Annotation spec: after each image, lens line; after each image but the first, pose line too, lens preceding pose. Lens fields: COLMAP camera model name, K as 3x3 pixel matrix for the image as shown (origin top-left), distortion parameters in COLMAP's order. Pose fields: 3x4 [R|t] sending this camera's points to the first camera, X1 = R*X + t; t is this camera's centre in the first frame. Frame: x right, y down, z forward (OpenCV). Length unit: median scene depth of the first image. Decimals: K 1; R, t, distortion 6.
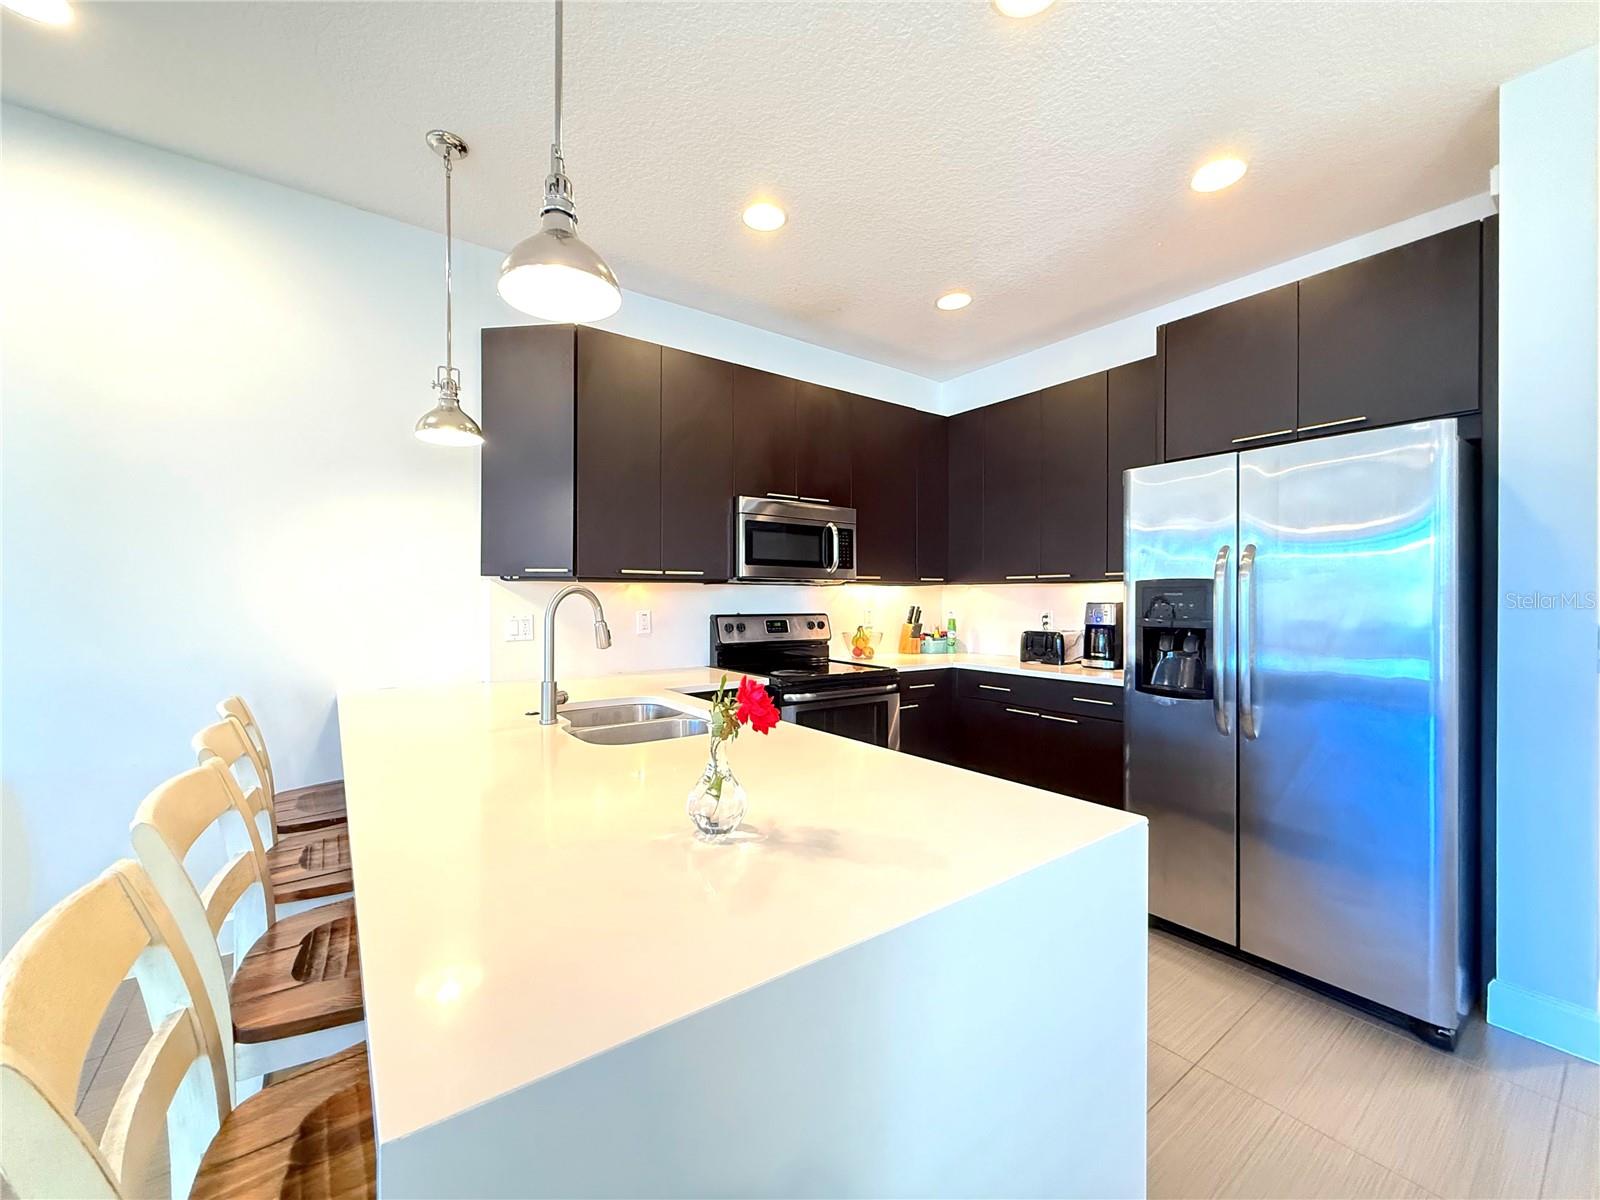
lens RADIAL K [[637.1, 0, 787.5], [0, 637.1, 600.7], [0, 0, 1]] dist [-0.002051, -0.000022]
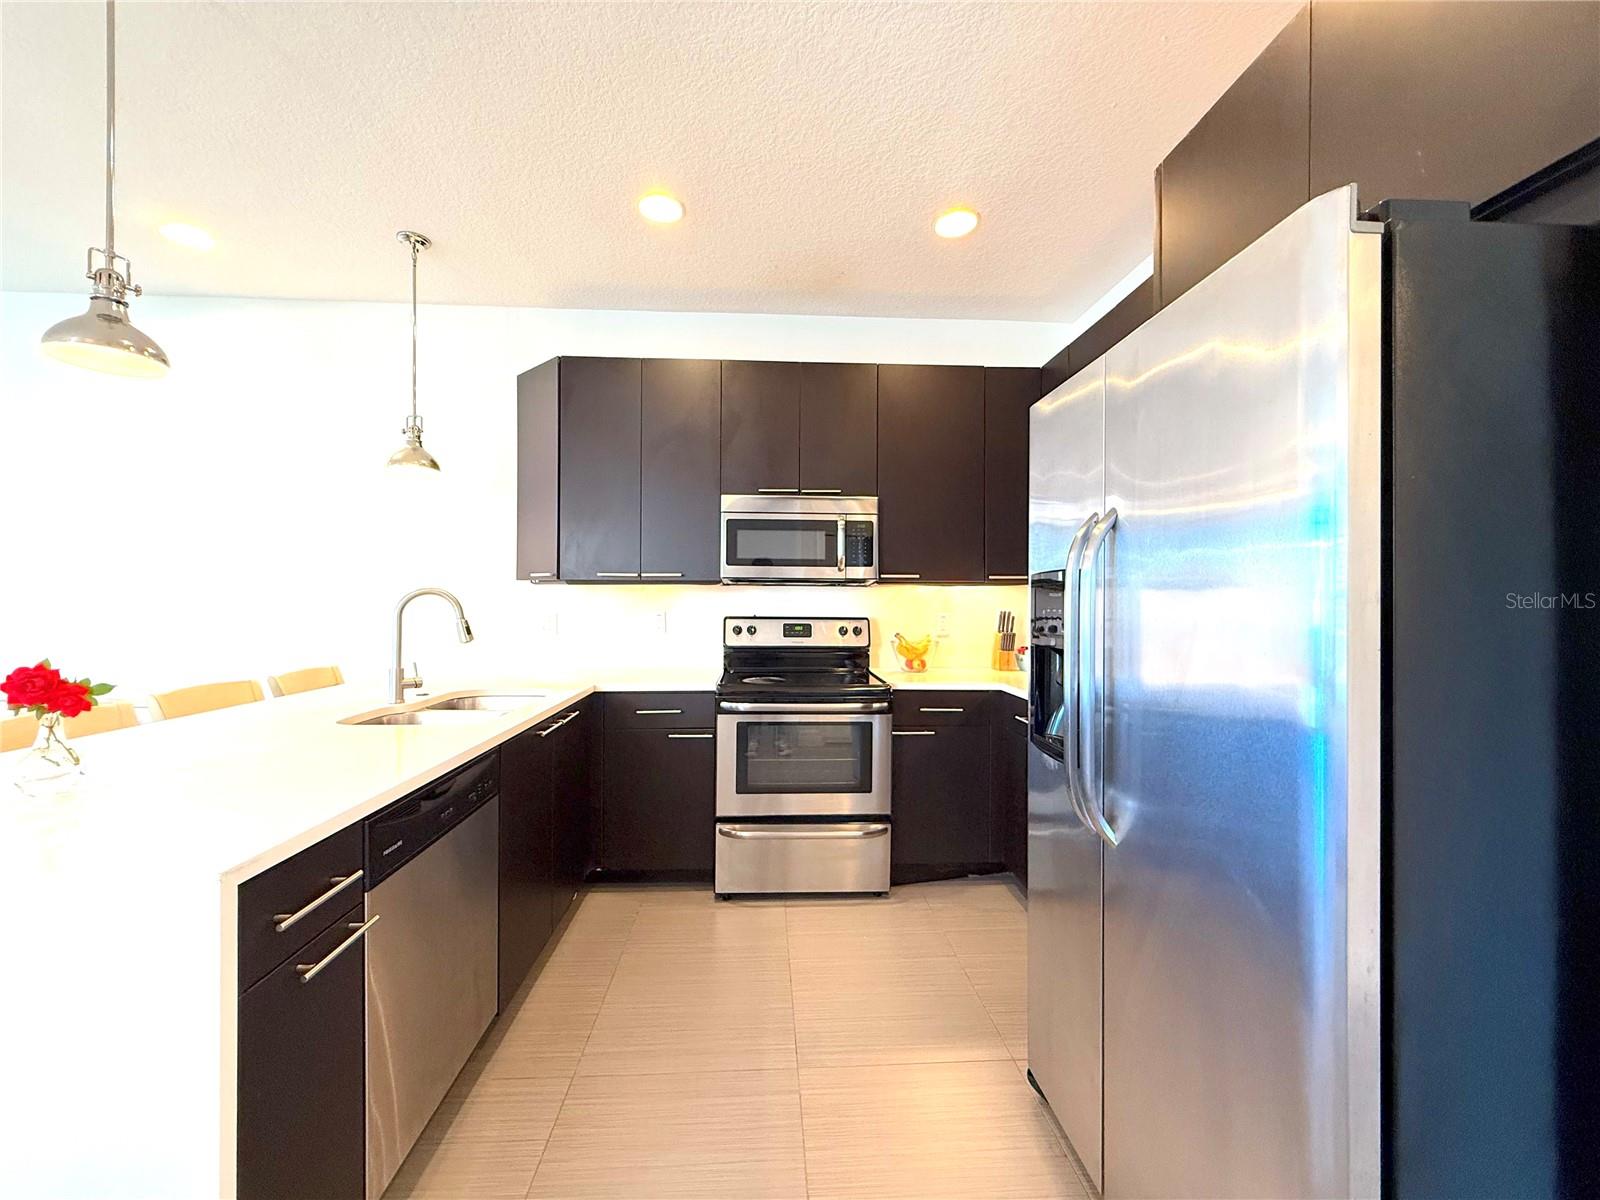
lens RADIAL K [[637.1, 0, 799.5], [0, 637.1, 594.5], [0, 0, 1]] dist [-0.002051, -0.000022]
pose [[0.841075, 0.005937, -0.540886, 0.530386], [-0.010971, 0.999921, -0.006083, -0.007145], [0.540807, 0.011050, 0.841074, 0.231933]]
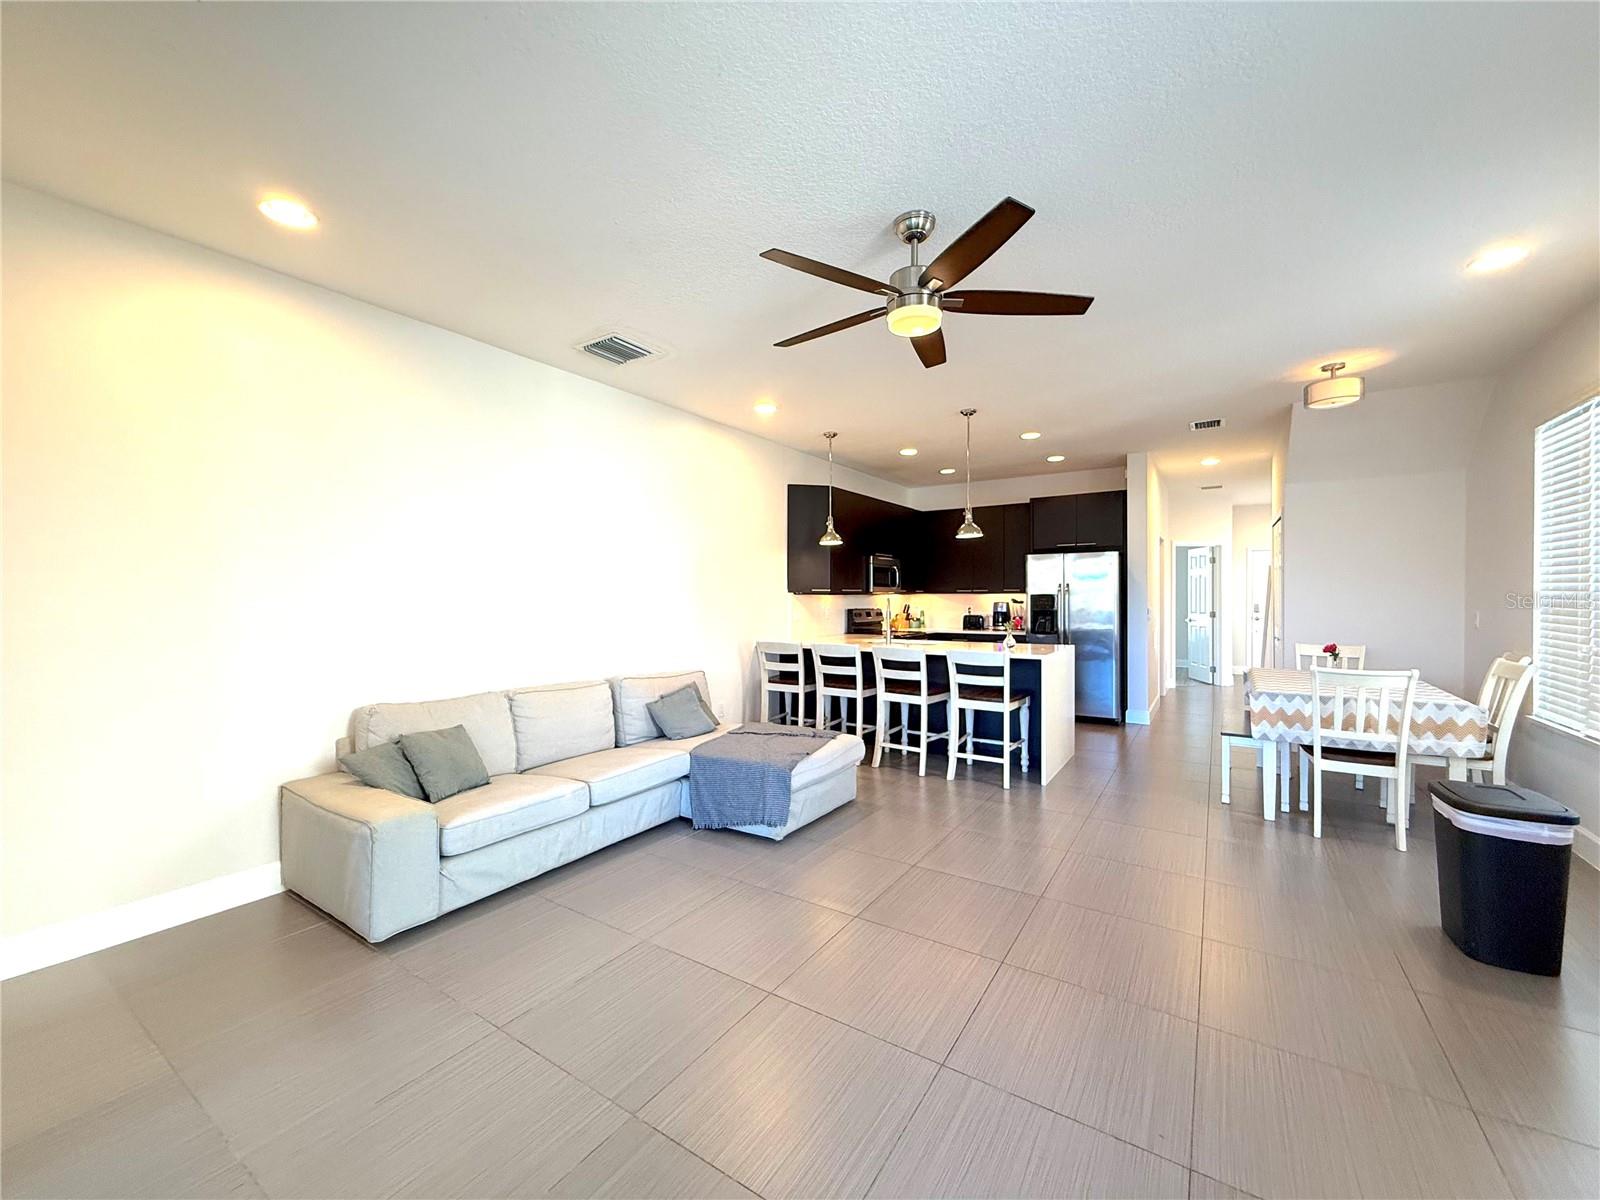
lens RADIAL K [[637.1, 0, 804.2], [0, 637.1, 597.2], [0, 0, 1]] dist [-0.002051, -0.000022]
pose [[0.940278, -0.002253, 0.340400, -1.018998], [0.003236, 0.999992, -0.002319, -0.012791], [-0.340393, 0.003282, 0.940278, -0.985548]]
